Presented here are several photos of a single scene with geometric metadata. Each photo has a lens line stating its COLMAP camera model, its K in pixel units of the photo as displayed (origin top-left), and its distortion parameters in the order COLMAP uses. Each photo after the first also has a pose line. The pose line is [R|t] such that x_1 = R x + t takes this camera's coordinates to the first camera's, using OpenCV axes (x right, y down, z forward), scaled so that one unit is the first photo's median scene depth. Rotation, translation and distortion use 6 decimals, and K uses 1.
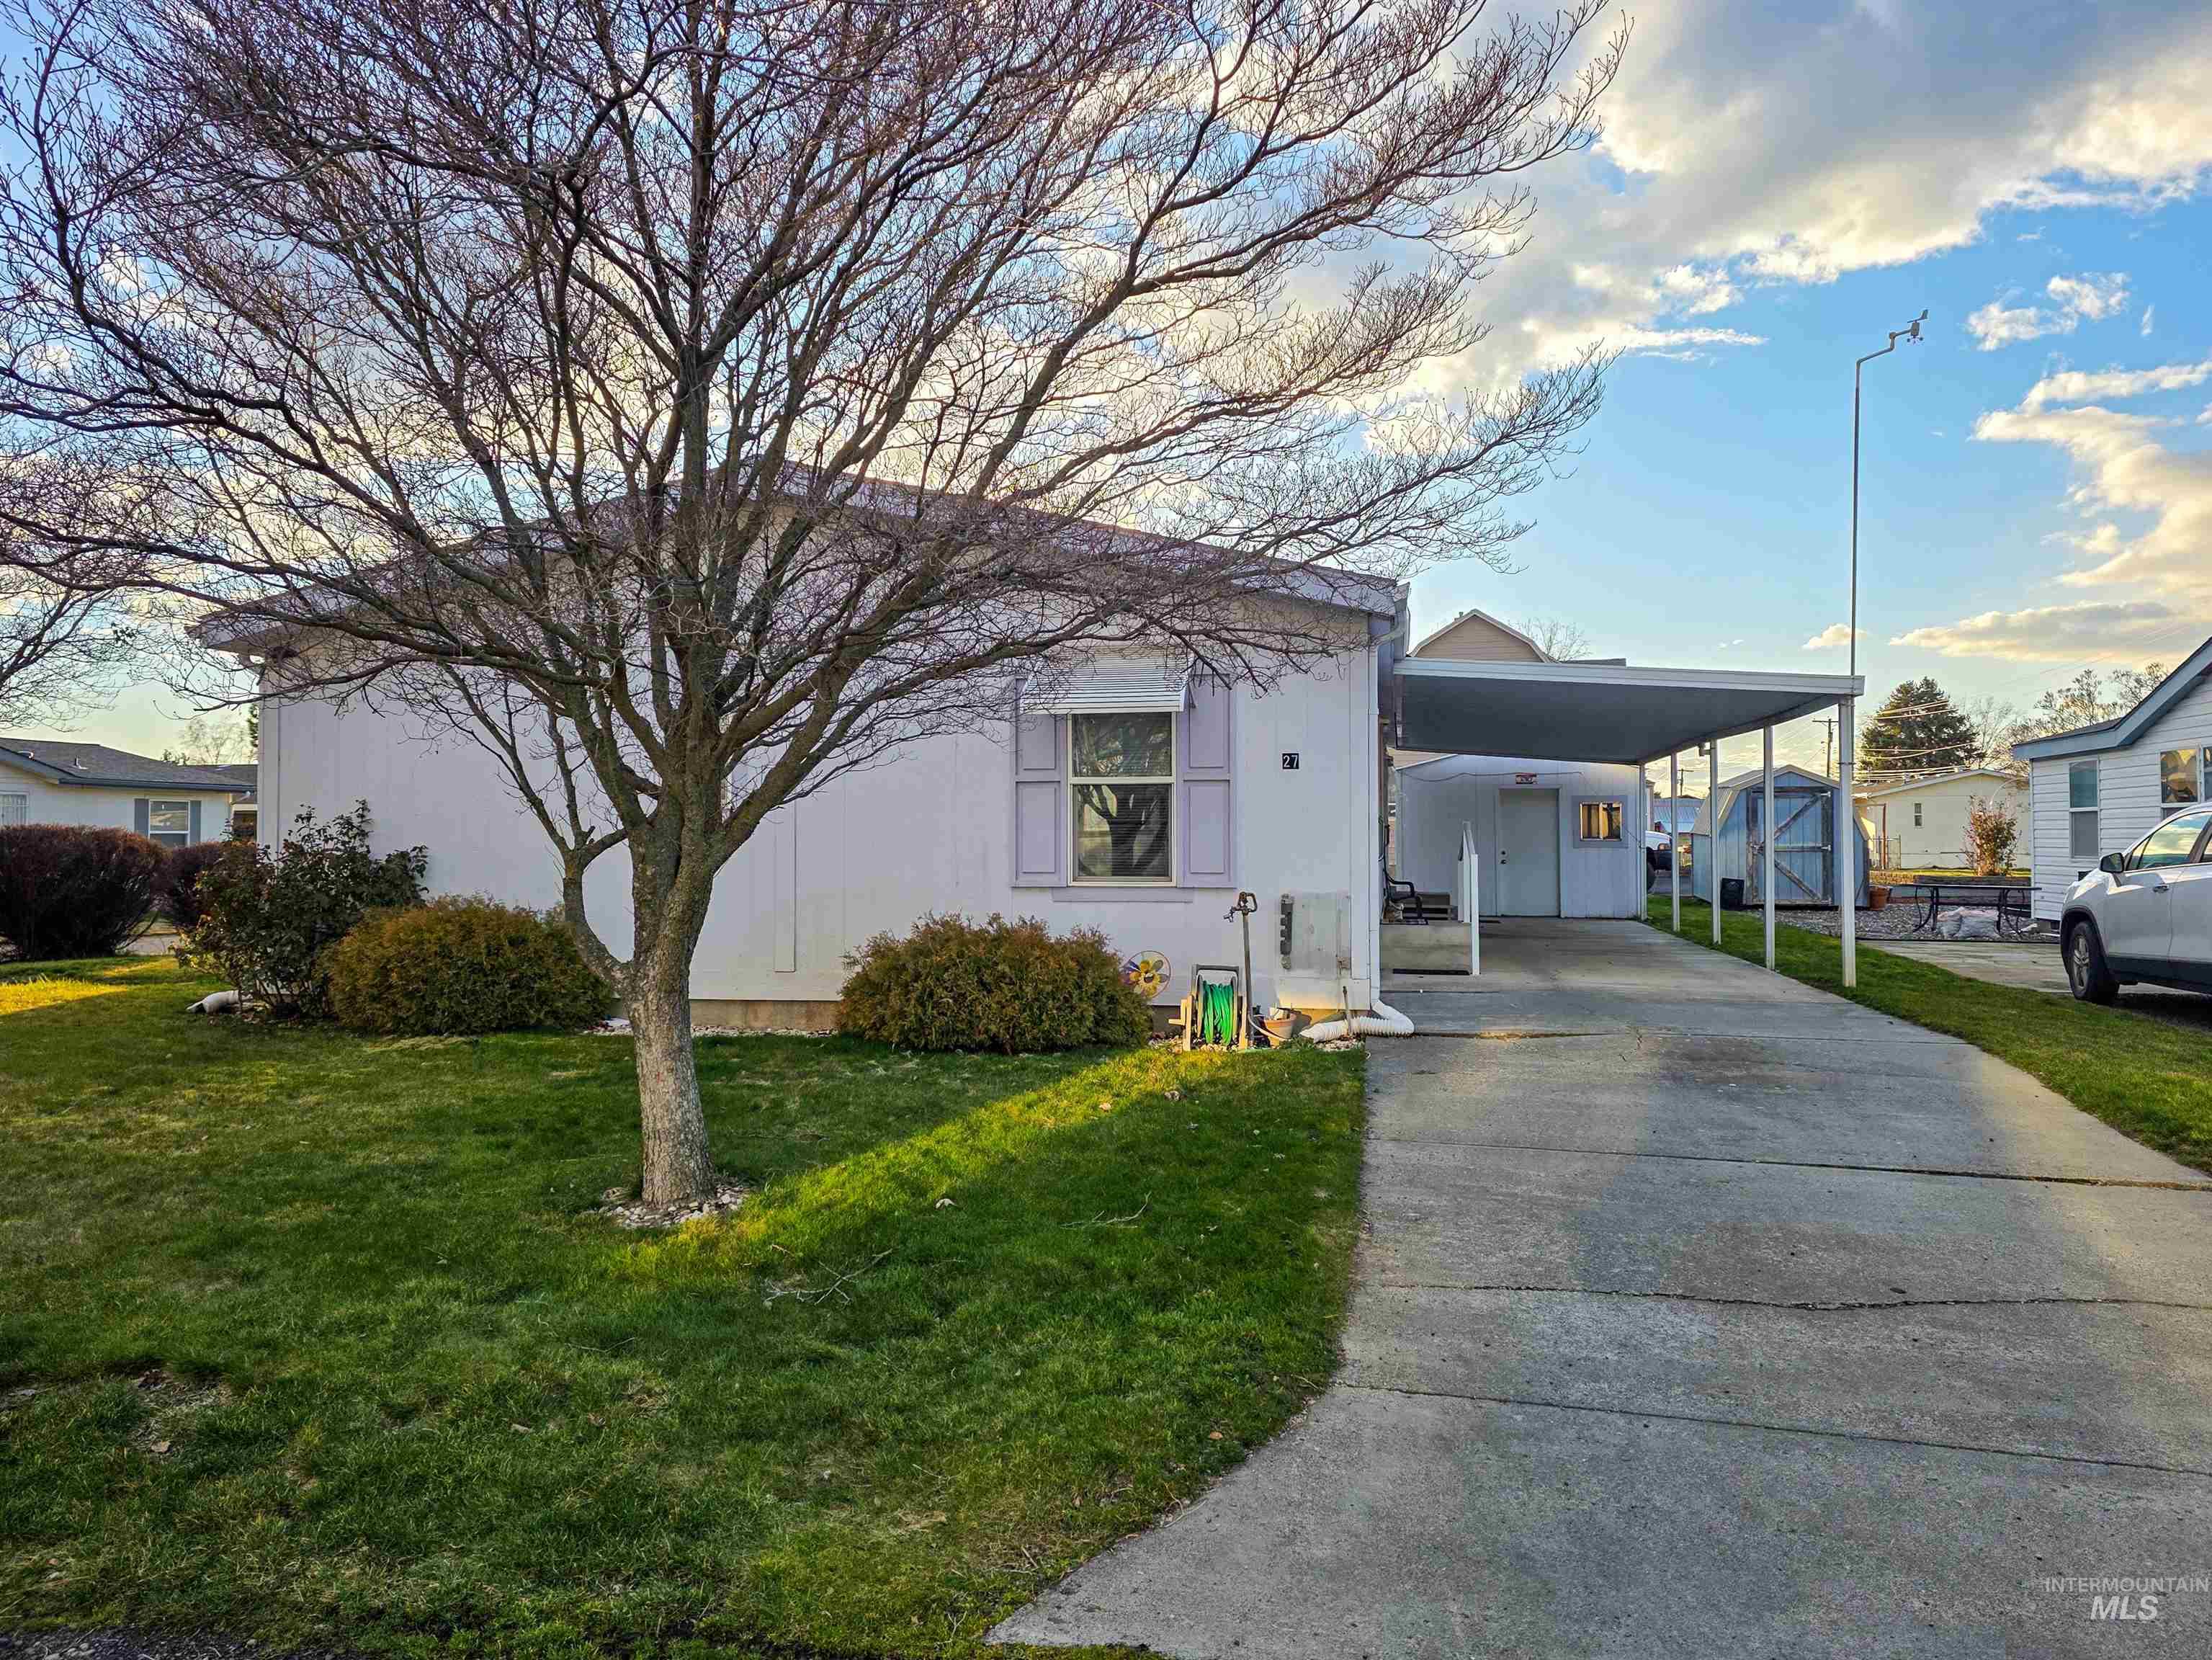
lens RADIAL K [[1527.1, 0, 1106.0], [0, 1527.1, 830.0], [0, 0, 1]] dist [-0.002745, -0.000414]
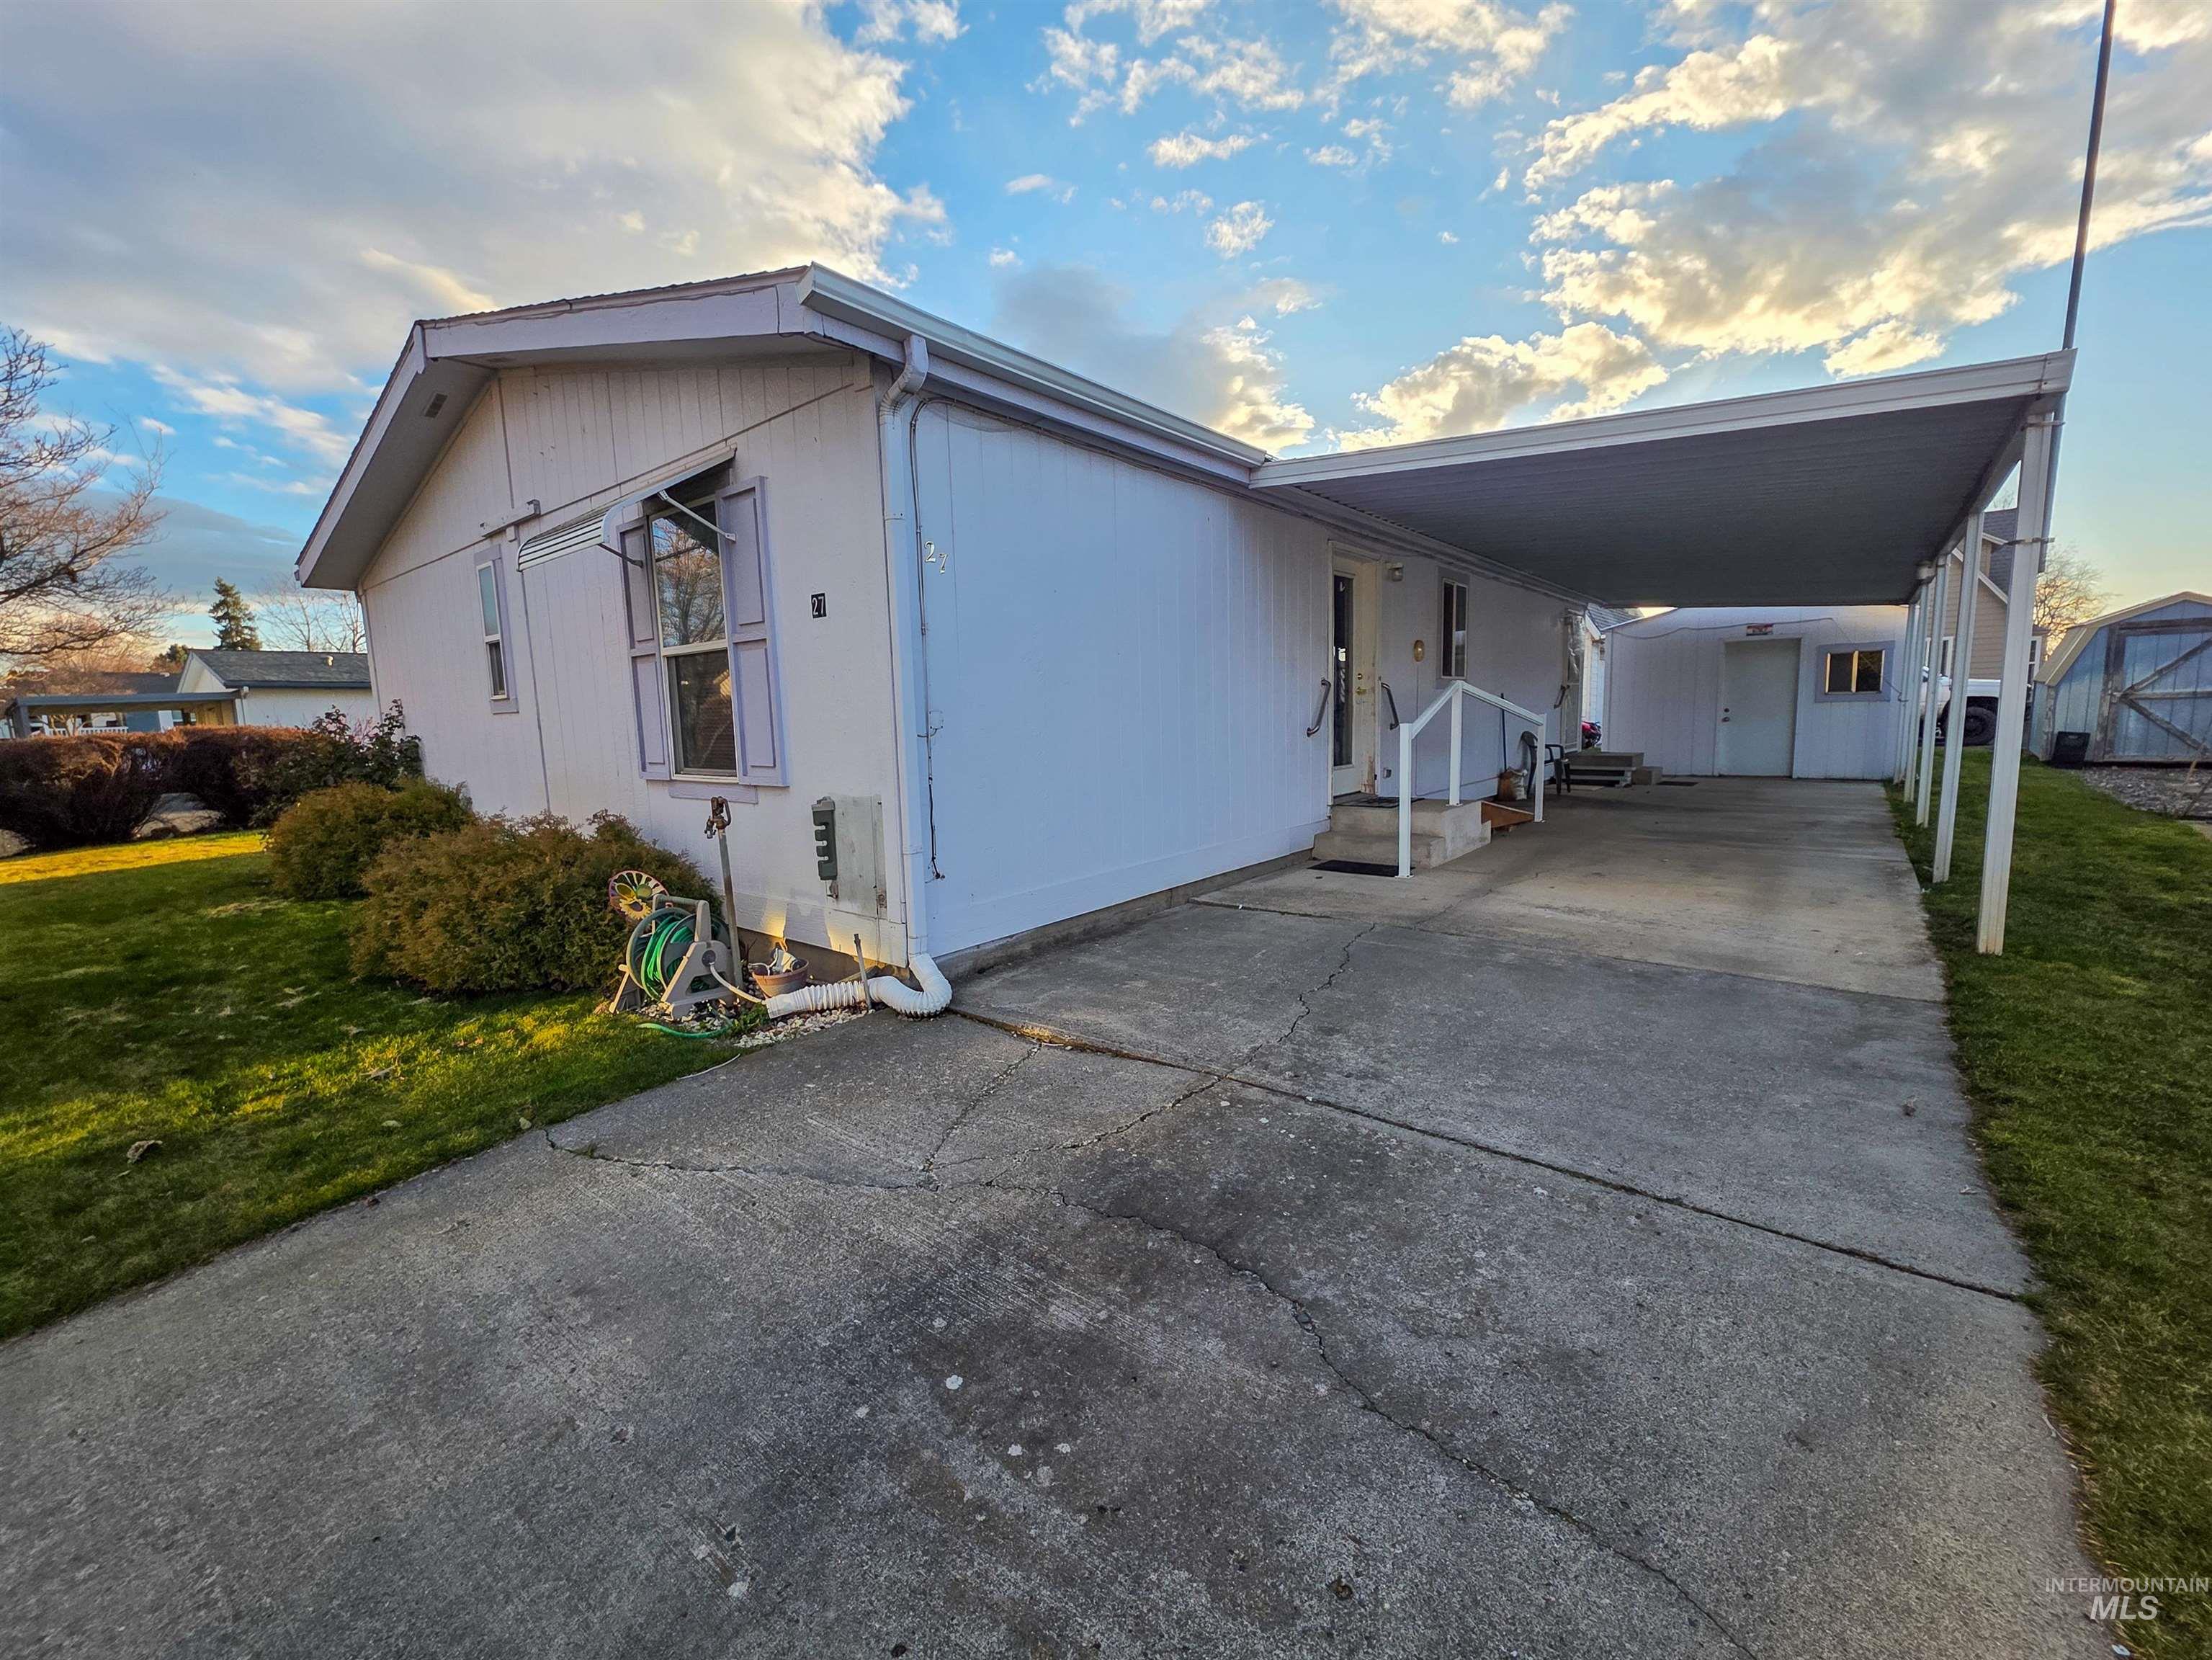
lens RADIAL K [[900.8, 0, 1099.4], [0, 900.8, 825.3], [0, 0, 1]] dist [0.003000, -0.000305]
pose [[0.877197, 0.040322, -0.478434, 0.189284], [0.026739, 0.990818, 0.132531, 0.001362], [0.479385, -0.129049, 0.868065, 0.302113]]
